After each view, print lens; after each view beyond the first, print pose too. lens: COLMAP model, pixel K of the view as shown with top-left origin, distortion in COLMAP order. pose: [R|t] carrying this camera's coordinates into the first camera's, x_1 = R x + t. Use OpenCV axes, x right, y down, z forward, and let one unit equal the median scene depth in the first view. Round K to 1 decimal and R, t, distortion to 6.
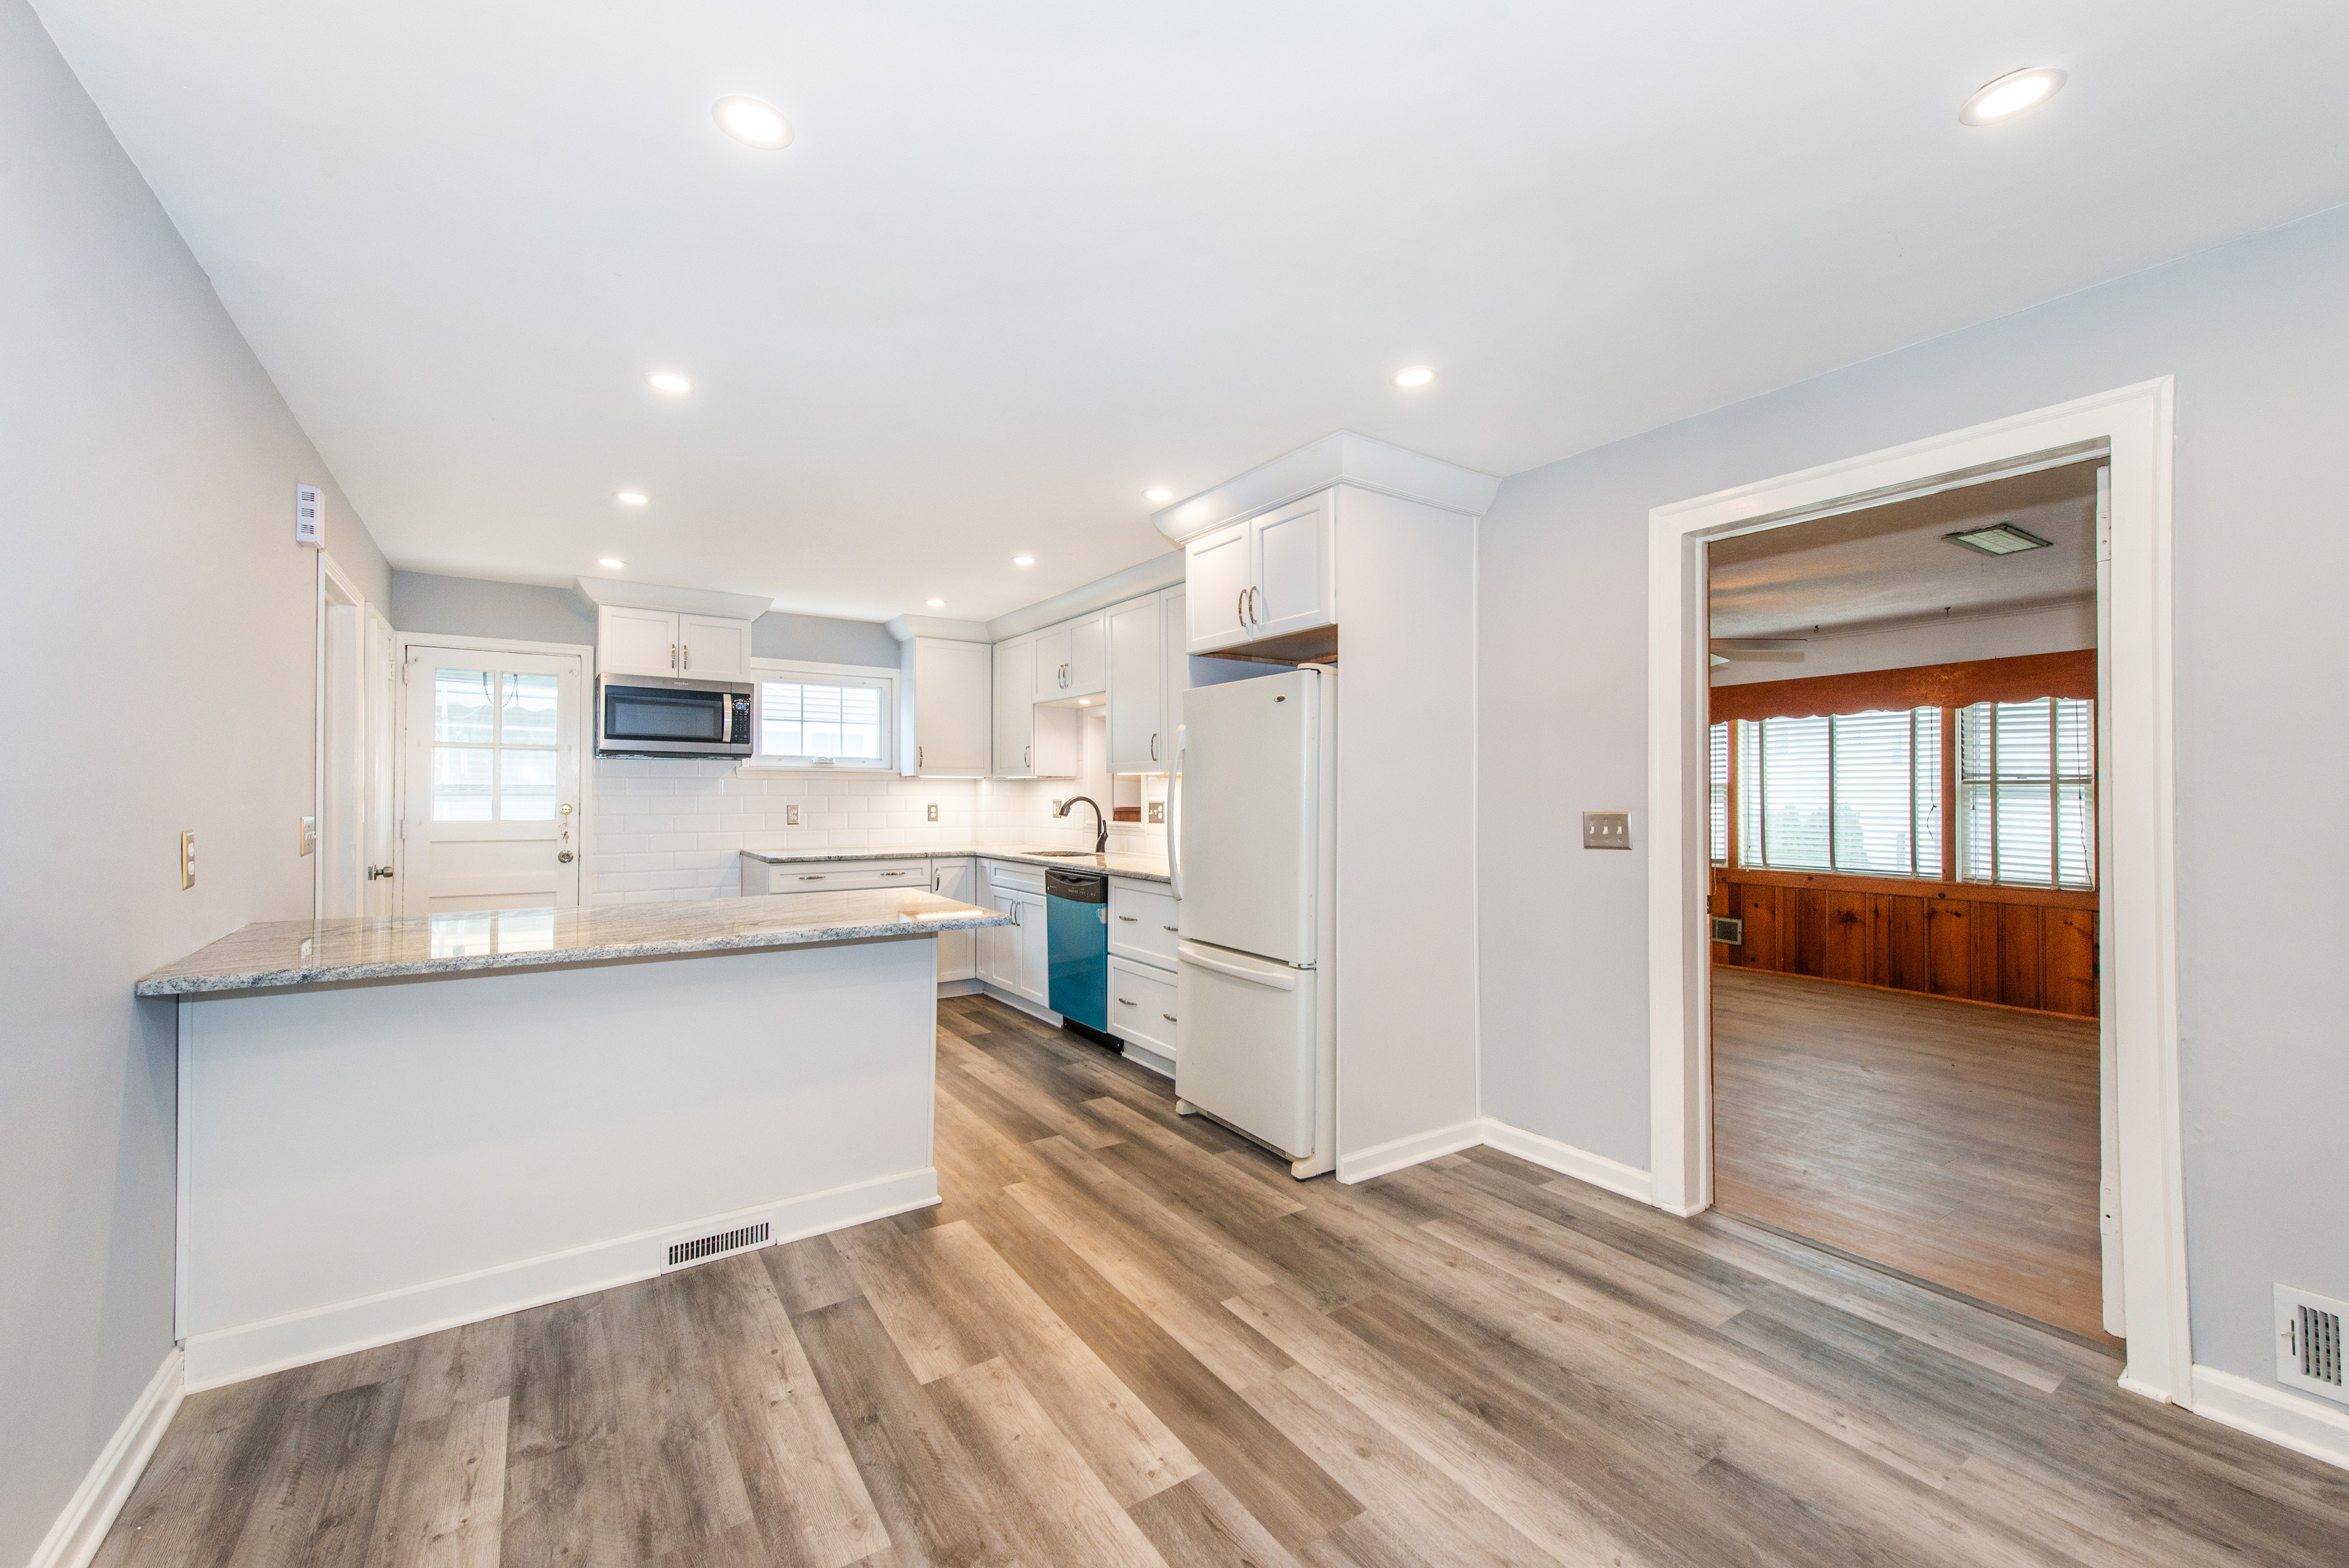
lens RADIAL K [[943.8, 0, 1175.3], [0, 943.8, 779.0], [0, 0, 1]] dist [0.012525, -0.002022]
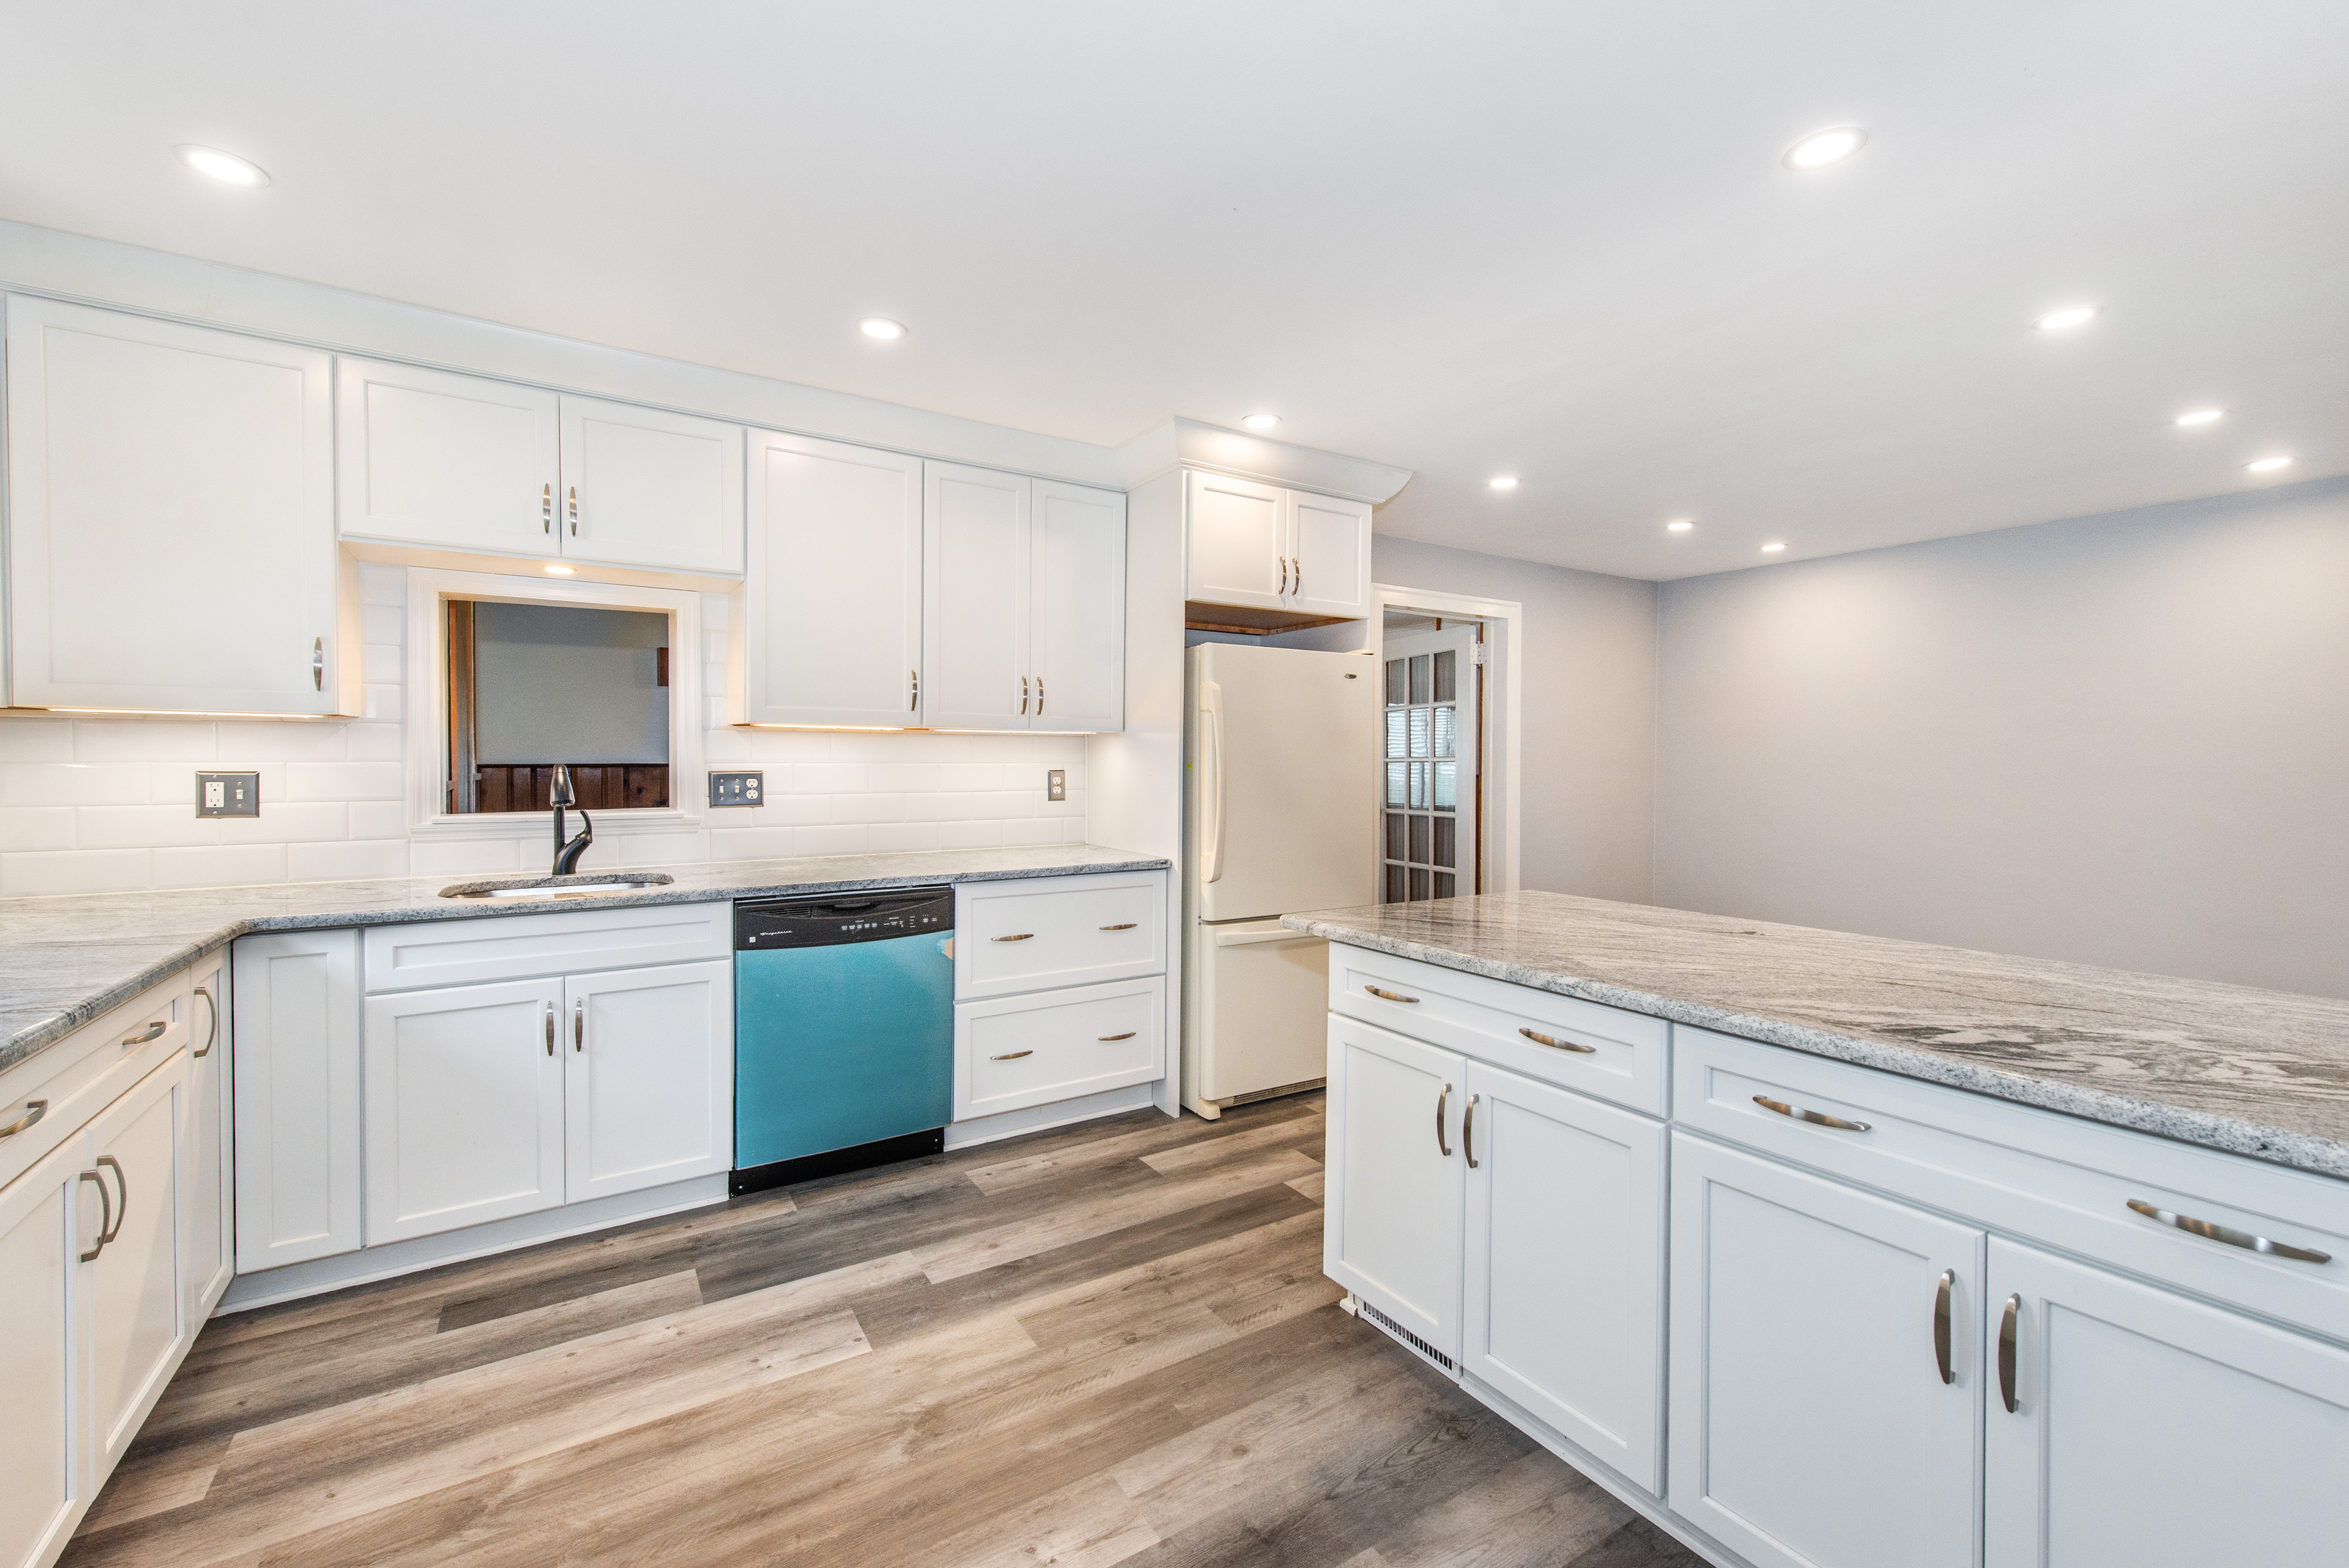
lens RADIAL K [[943.8, 0, 1149.9], [0, 943.8, 774.8], [0, 0, 1]] dist [0.012525, -0.002022]
pose [[0.043540, -0.019143, 0.998868, -0.615753], [-0.020825, 0.999582, 0.020064, 0.008544], [-0.998835, -0.021675, 0.043123, 0.718451]]
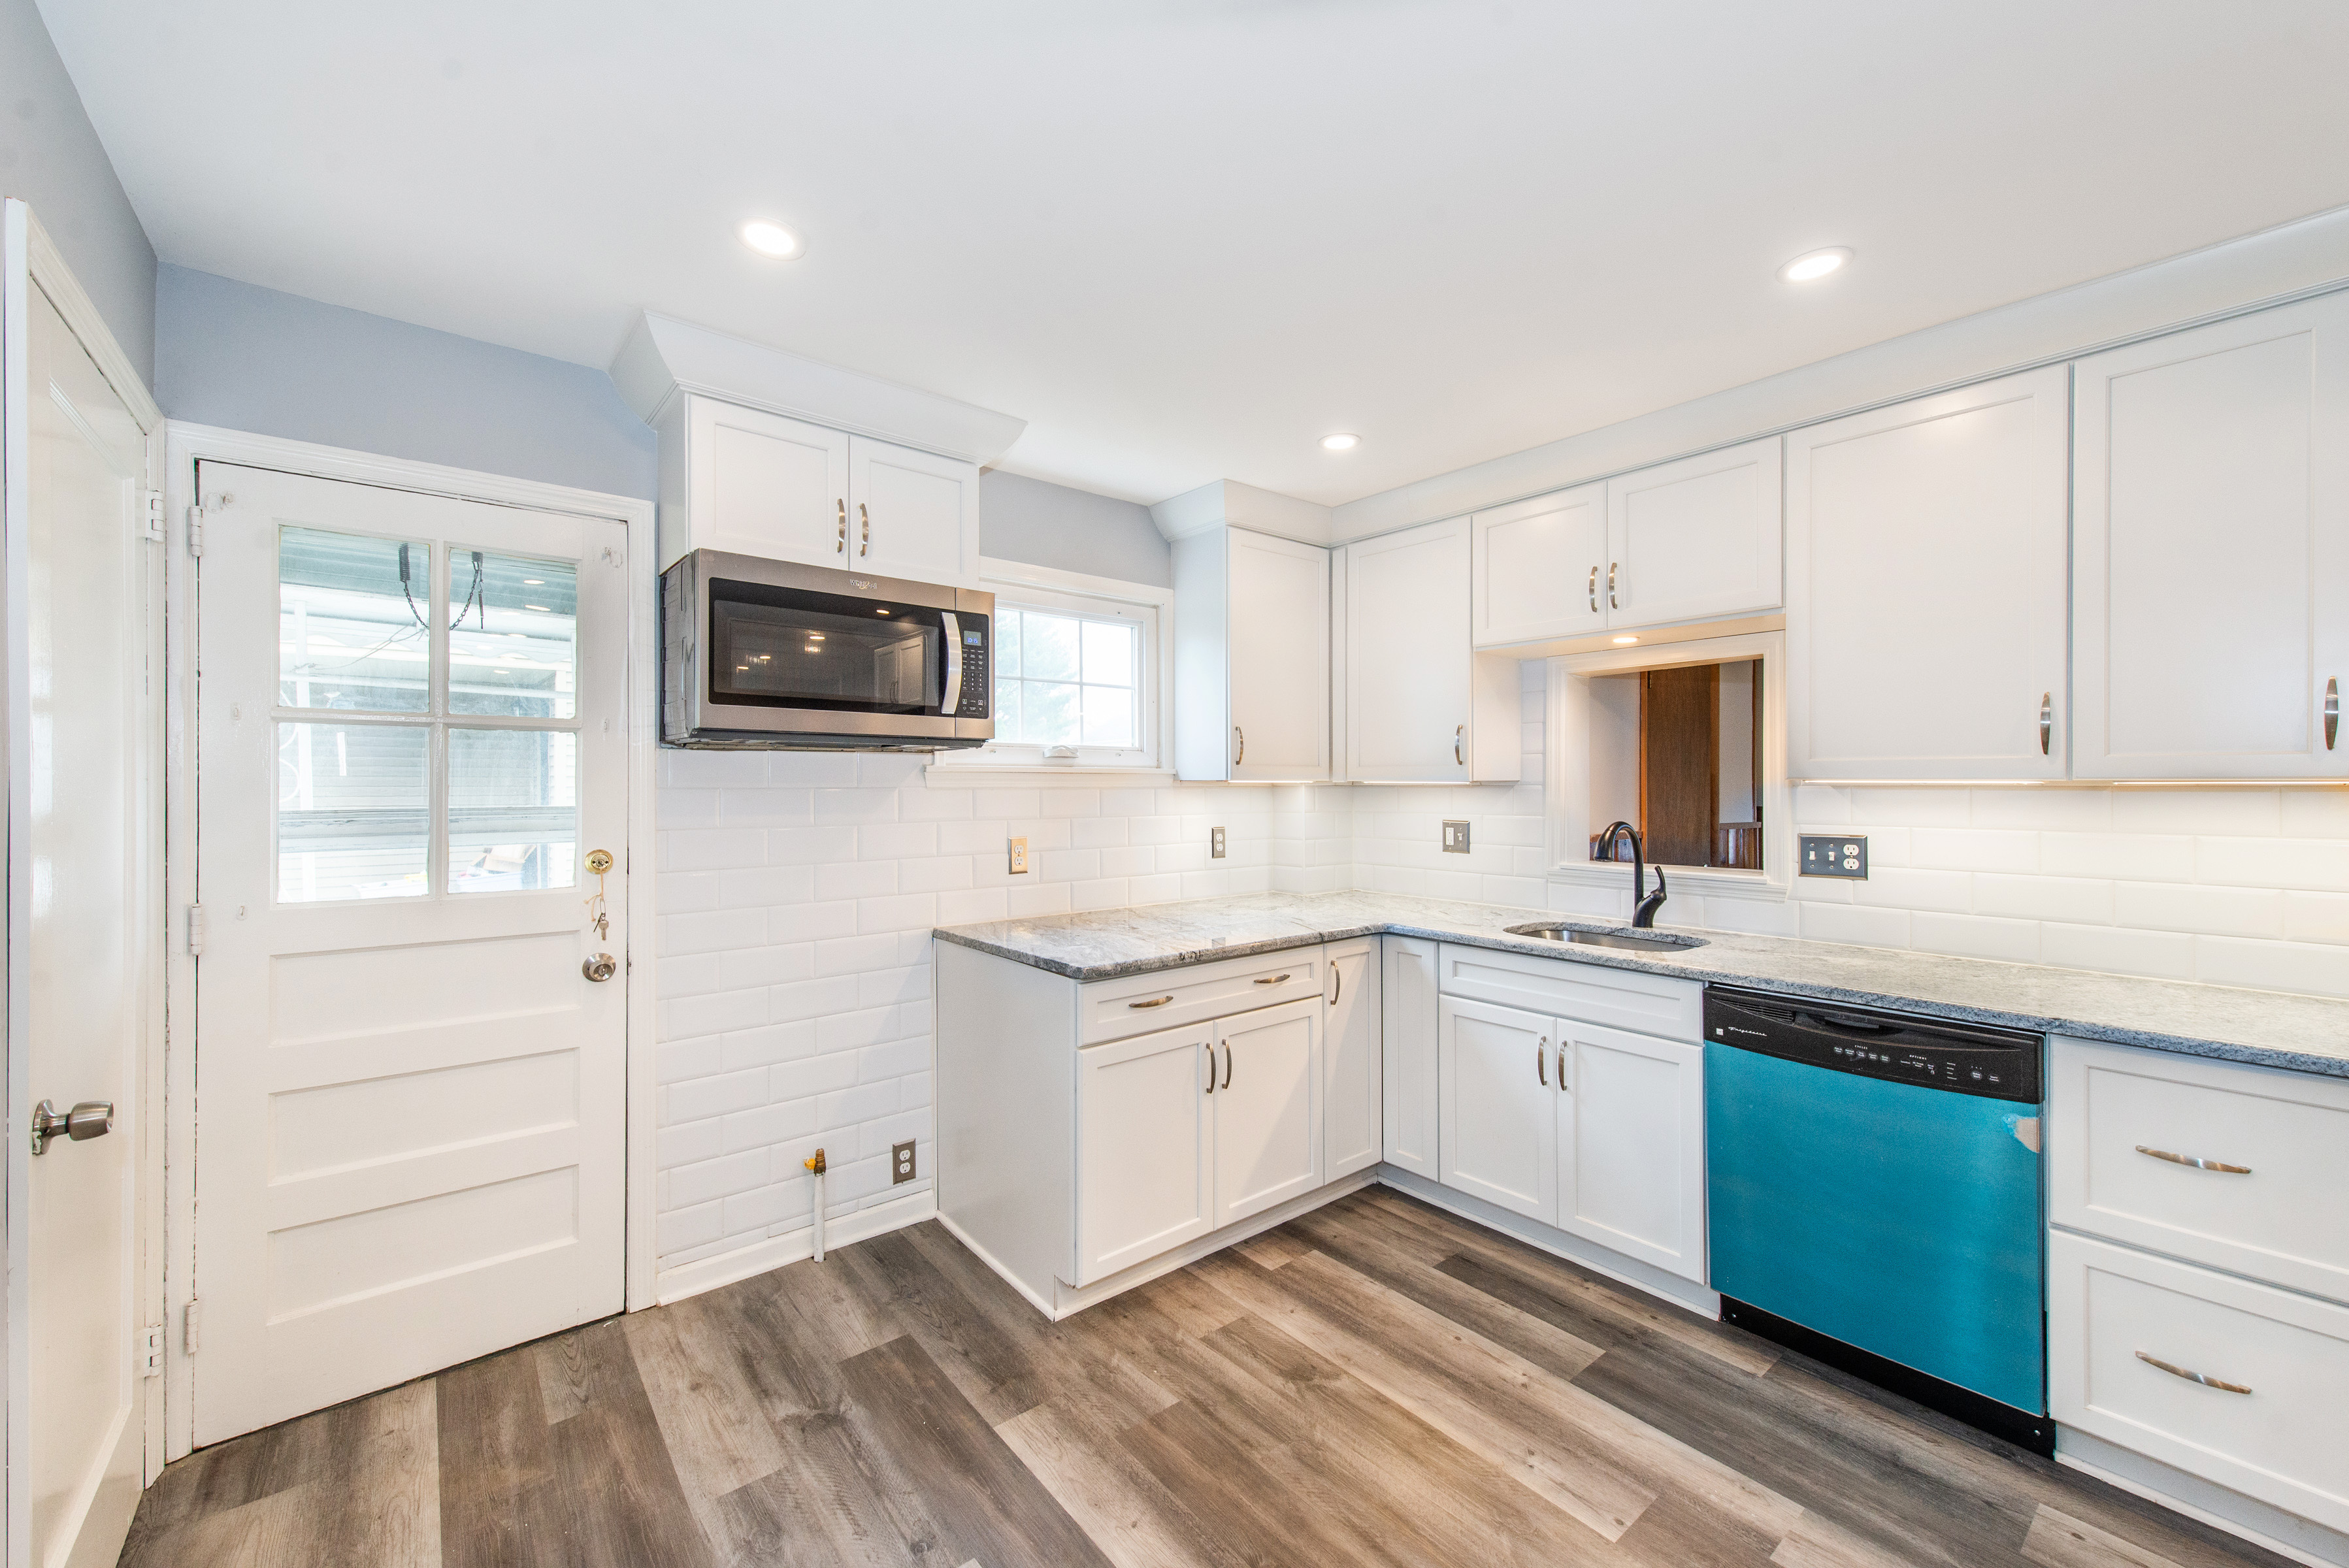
lens RADIAL K [[943.8, 0, 1172.9], [0, 943.8, 783.2], [0, 0, 1]] dist [0.012525, -0.002022]
pose [[0.995793, -0.002994, 0.091578, -0.418367], [0.001644, 0.999889, 0.014813, -0.011736], [-0.091612, -0.014601, 0.995688, 0.536191]]
